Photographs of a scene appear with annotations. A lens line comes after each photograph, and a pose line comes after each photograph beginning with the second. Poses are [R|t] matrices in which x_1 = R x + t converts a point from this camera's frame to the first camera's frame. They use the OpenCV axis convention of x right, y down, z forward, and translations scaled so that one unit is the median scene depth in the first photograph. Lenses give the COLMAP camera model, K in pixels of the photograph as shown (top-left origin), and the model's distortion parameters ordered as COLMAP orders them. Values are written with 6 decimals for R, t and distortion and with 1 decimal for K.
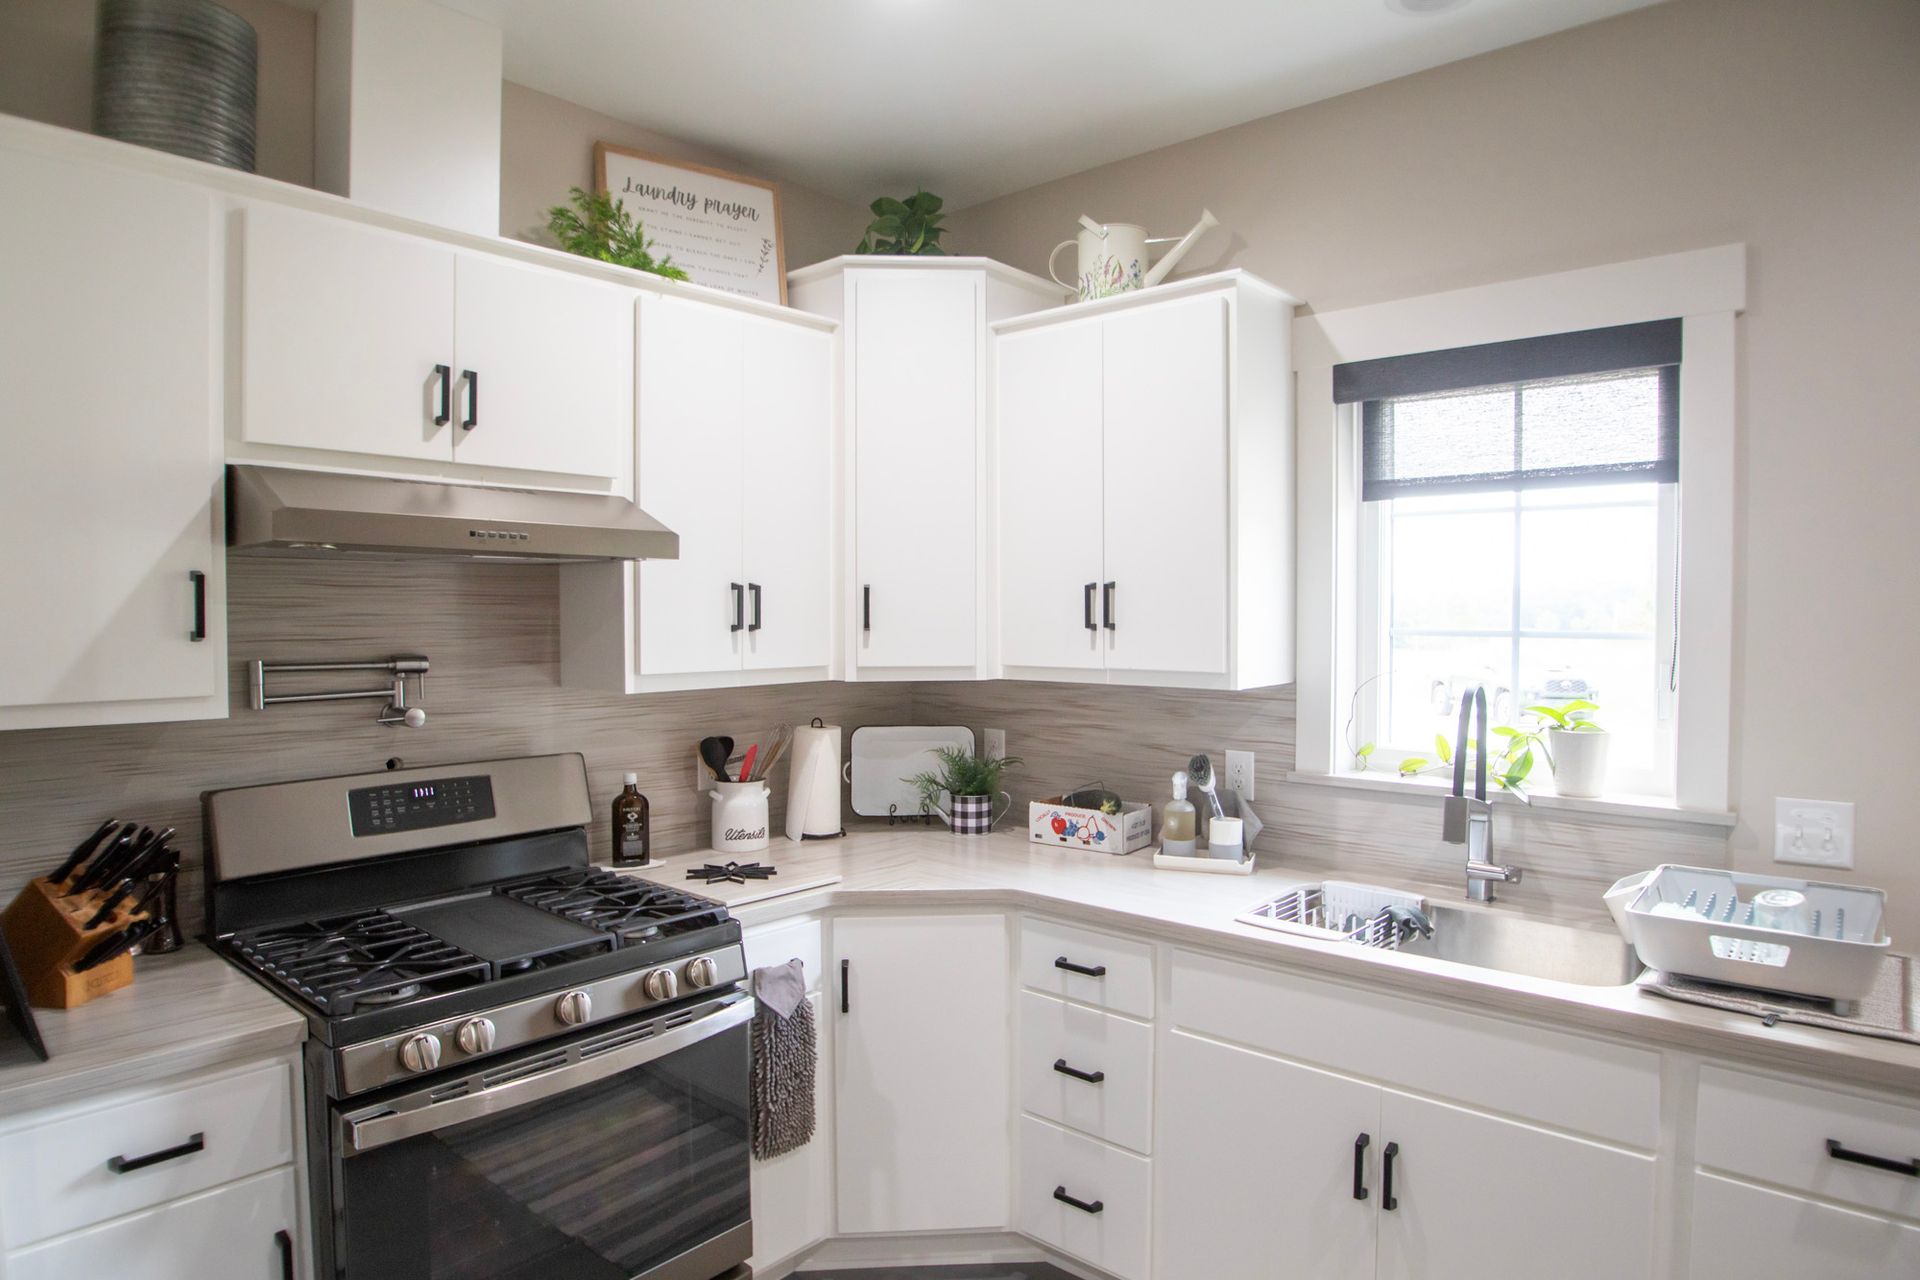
lens RADIAL K [[1122.3, 0, 960.0], [0, 1122.3, 640.0], [0, 0, 1]] dist [-0.042773, -0.000077]
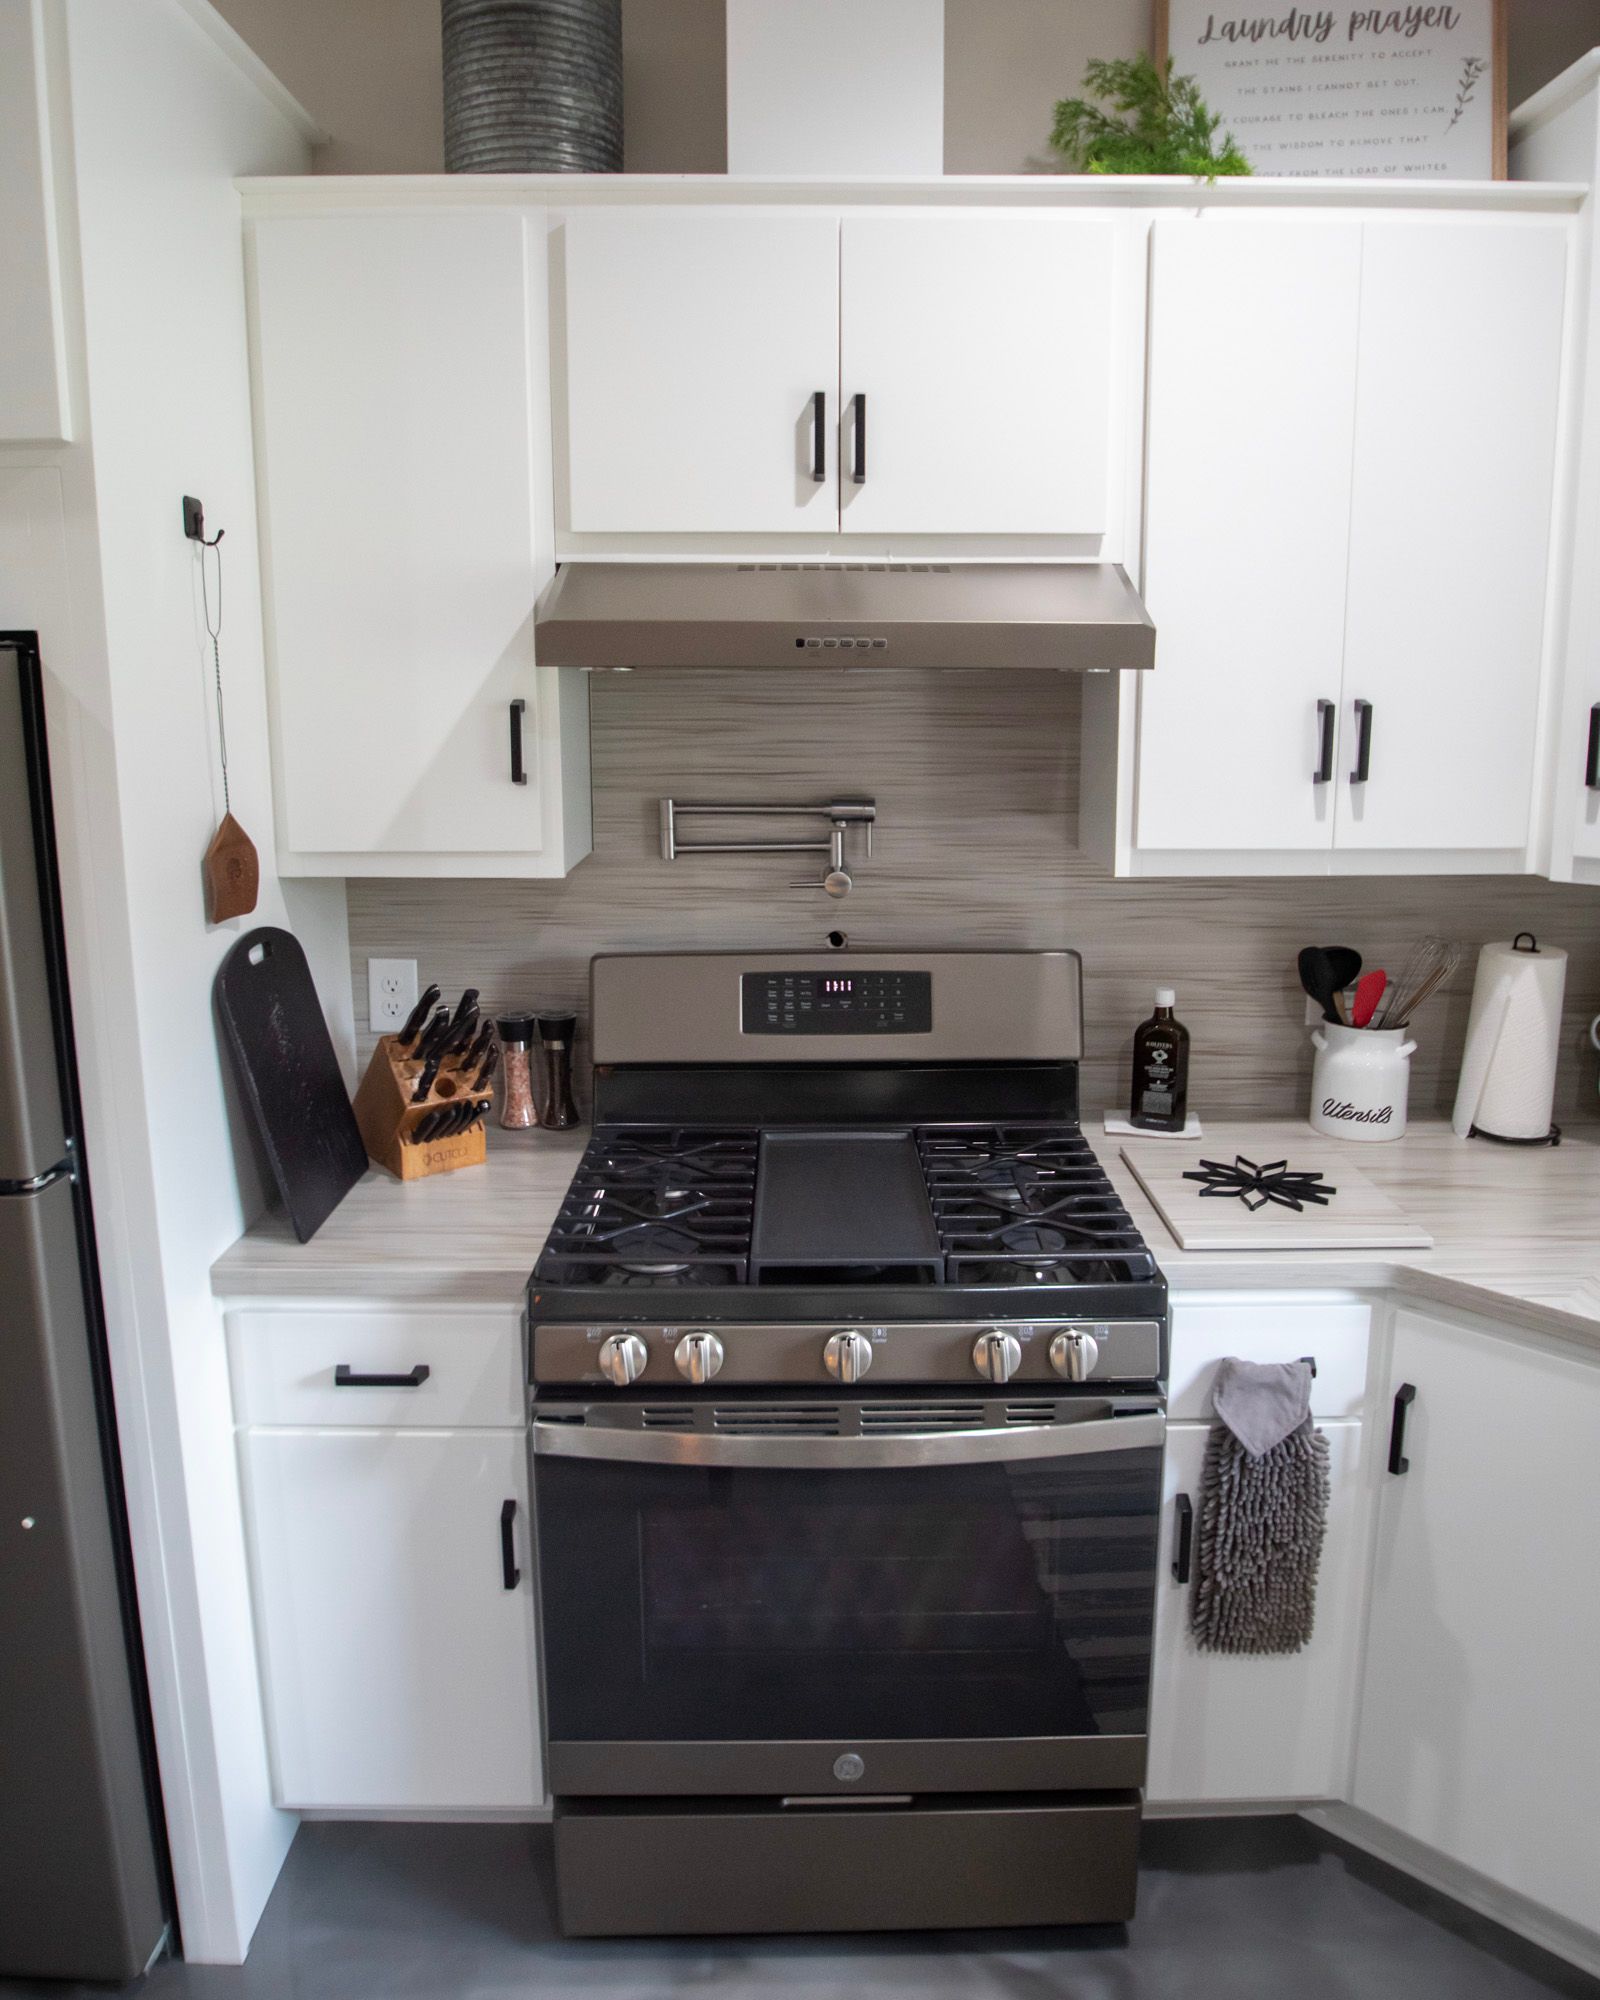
lens RADIAL K [[1418.3, 0, 802.5], [0, 1418.3, 907.2], [0, 0, 1]] dist [-0.075720, 0.003445]
pose [[0.664419, 0.120989, -0.737502, 0.188788], [-0.016037, 0.988890, 0.147782, -0.053268], [0.747188, -0.086362, 0.658978, 0.346228]]
